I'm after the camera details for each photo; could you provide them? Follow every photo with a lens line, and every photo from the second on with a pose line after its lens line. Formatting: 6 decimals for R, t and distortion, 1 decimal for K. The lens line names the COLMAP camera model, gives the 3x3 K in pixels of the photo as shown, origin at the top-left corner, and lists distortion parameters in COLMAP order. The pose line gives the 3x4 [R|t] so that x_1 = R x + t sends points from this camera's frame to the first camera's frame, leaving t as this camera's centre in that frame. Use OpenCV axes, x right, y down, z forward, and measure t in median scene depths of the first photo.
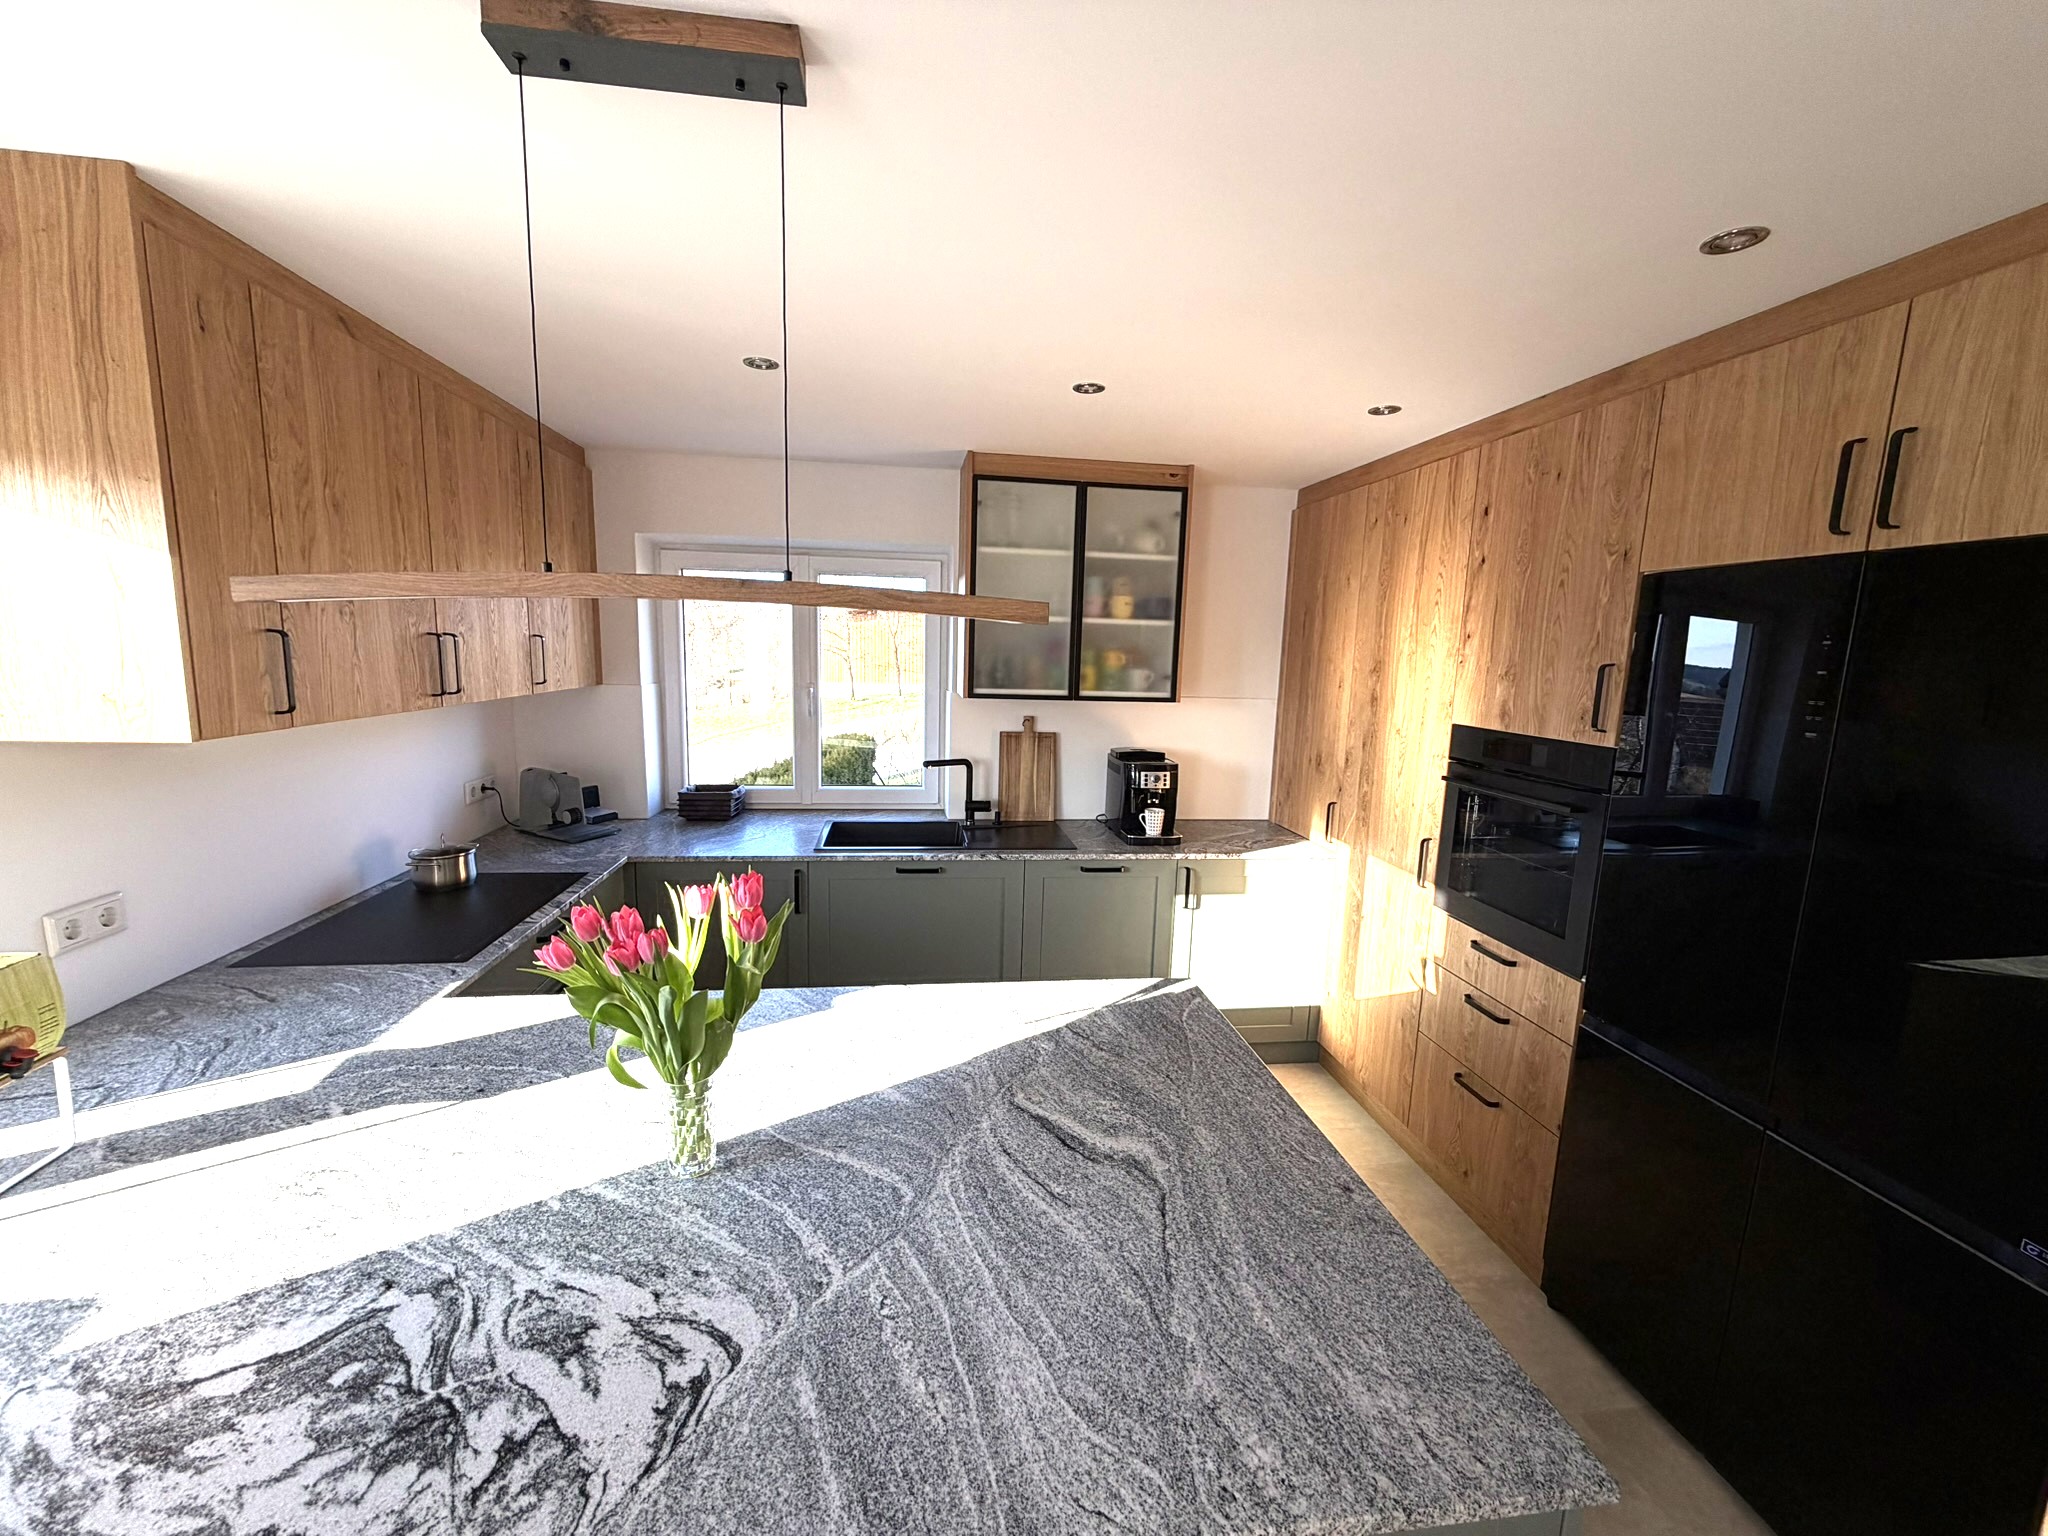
lens RADIAL K [[812.3, 0, 1016.4], [0, 812.3, 766.4], [0, 0, 1]] dist [0.000031, -0.000099]
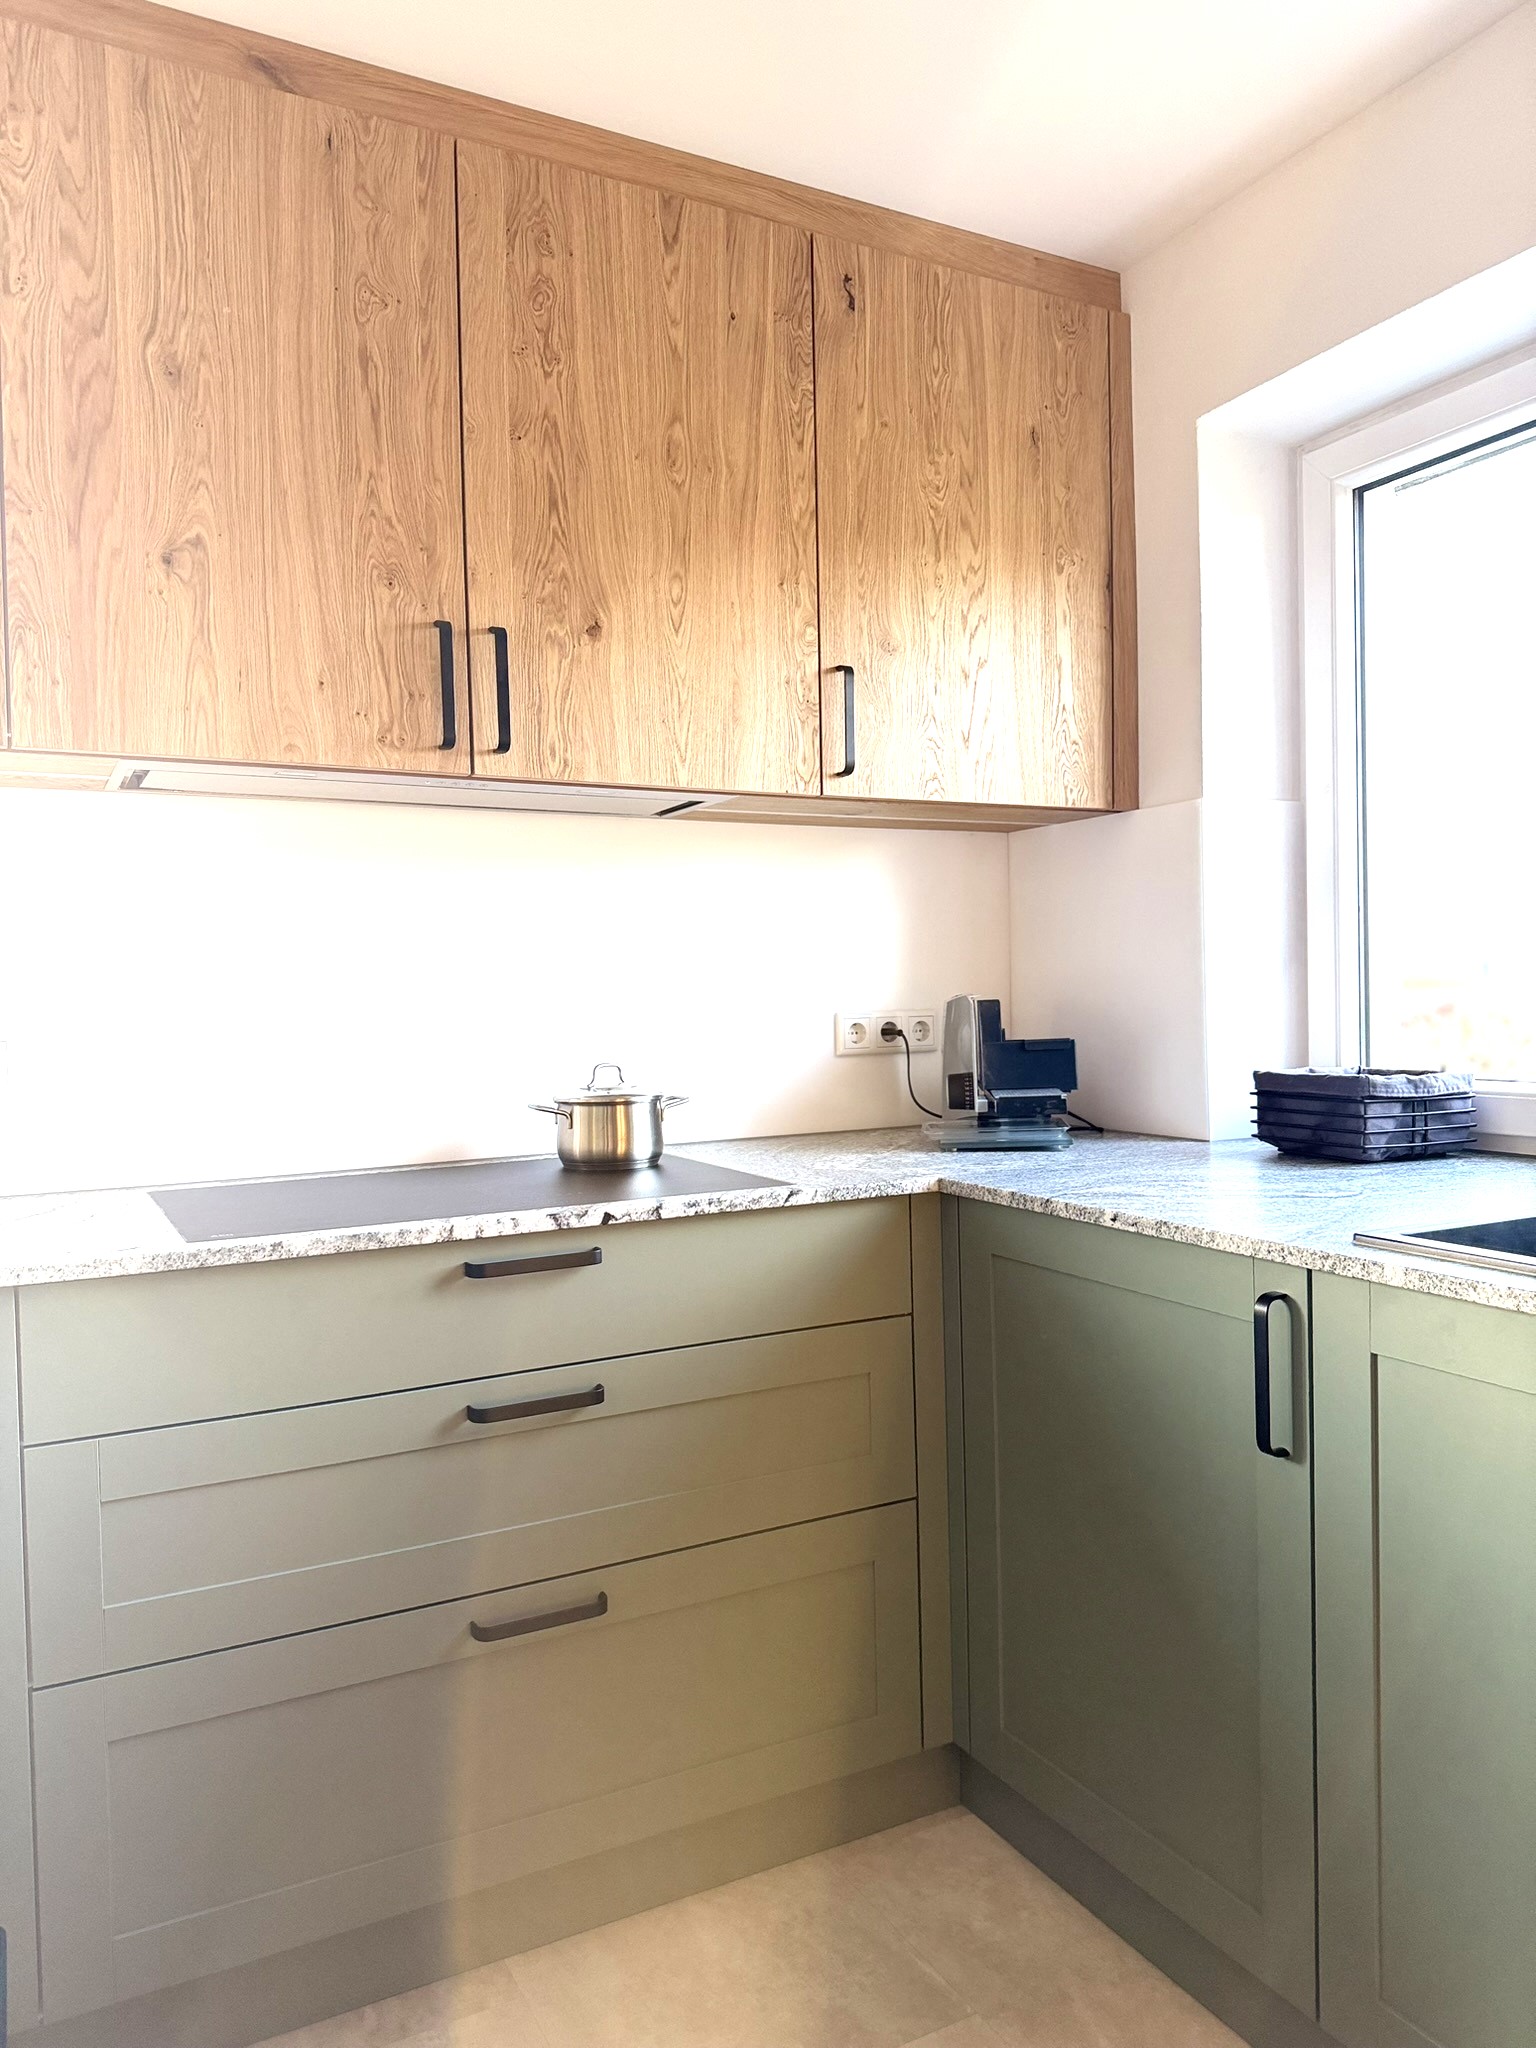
lens RADIAL K [[1419.9, 0, 764.3], [0, 1419.9, 1025.5], [0, 0, 1]] dist [0.135127, -0.223872]
pose [[0.341322, -0.015843, -0.939813, 0.172945], [-0.107994, 0.992576, -0.055954, 0.102301], [0.933722, 0.120592, 0.337077, 0.811677]]
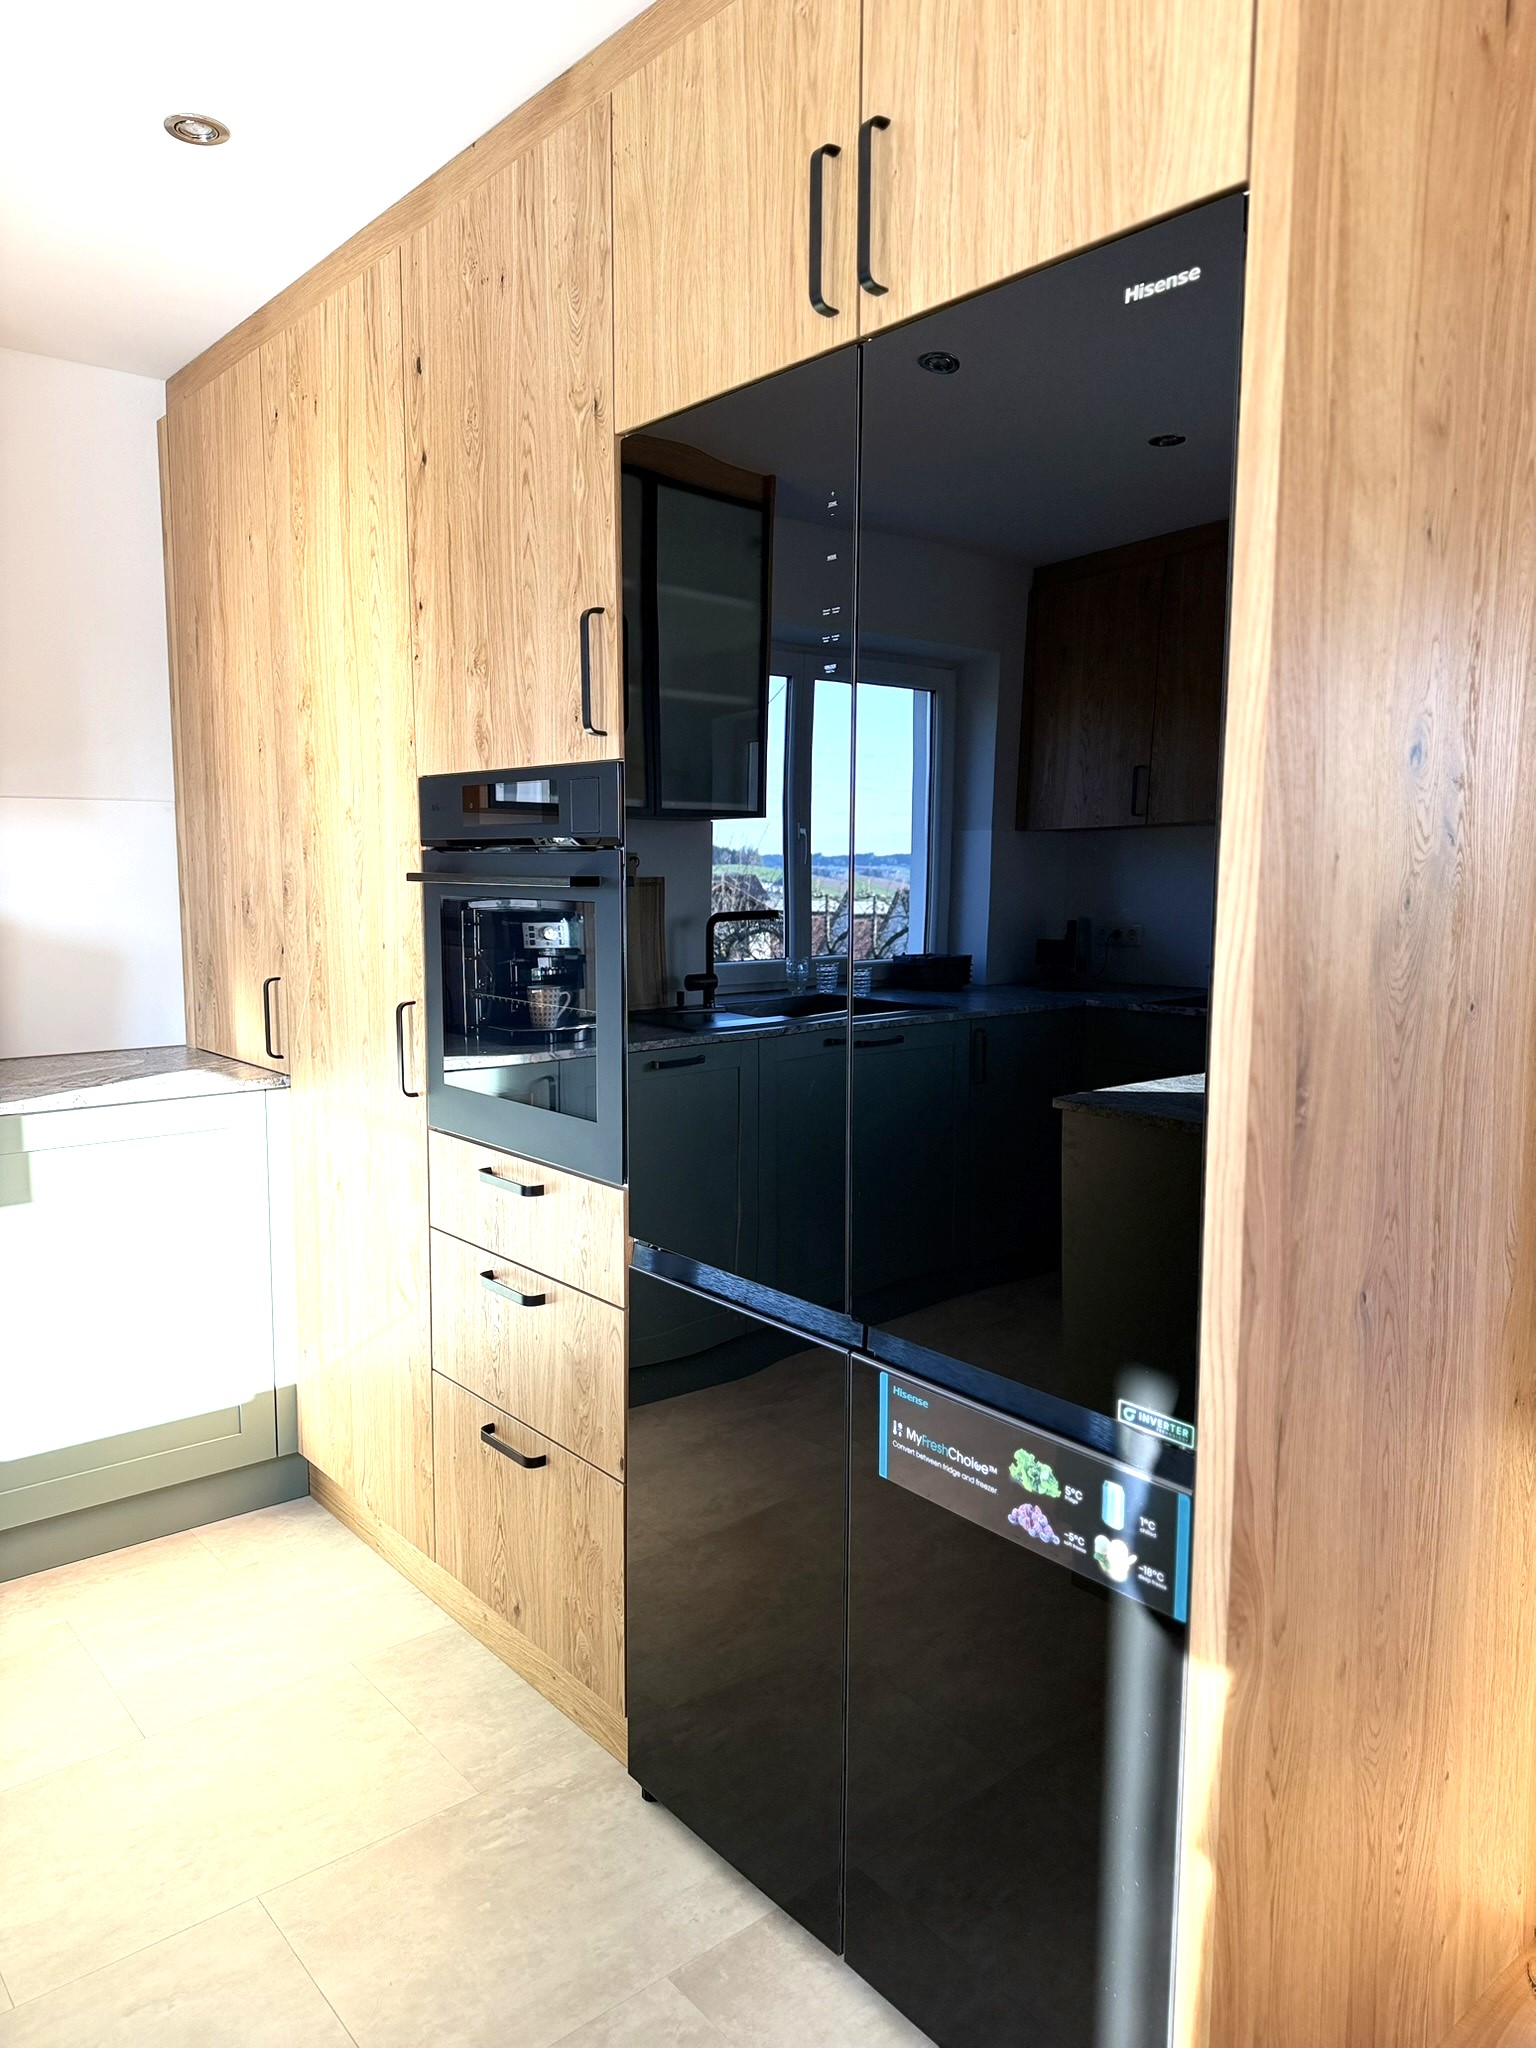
lens RADIAL K [[1416.4, 0, 768.0], [0, 1416.4, 1024.0], [0, 0, 1]] dist [0.050694, -0.056303]
pose [[0.844109, -0.087787, 0.528936, 0.237039], [0.100181, 0.994955, 0.005257, 0.134543], [-0.526730, 0.048552, 0.848645, 0.102538]]
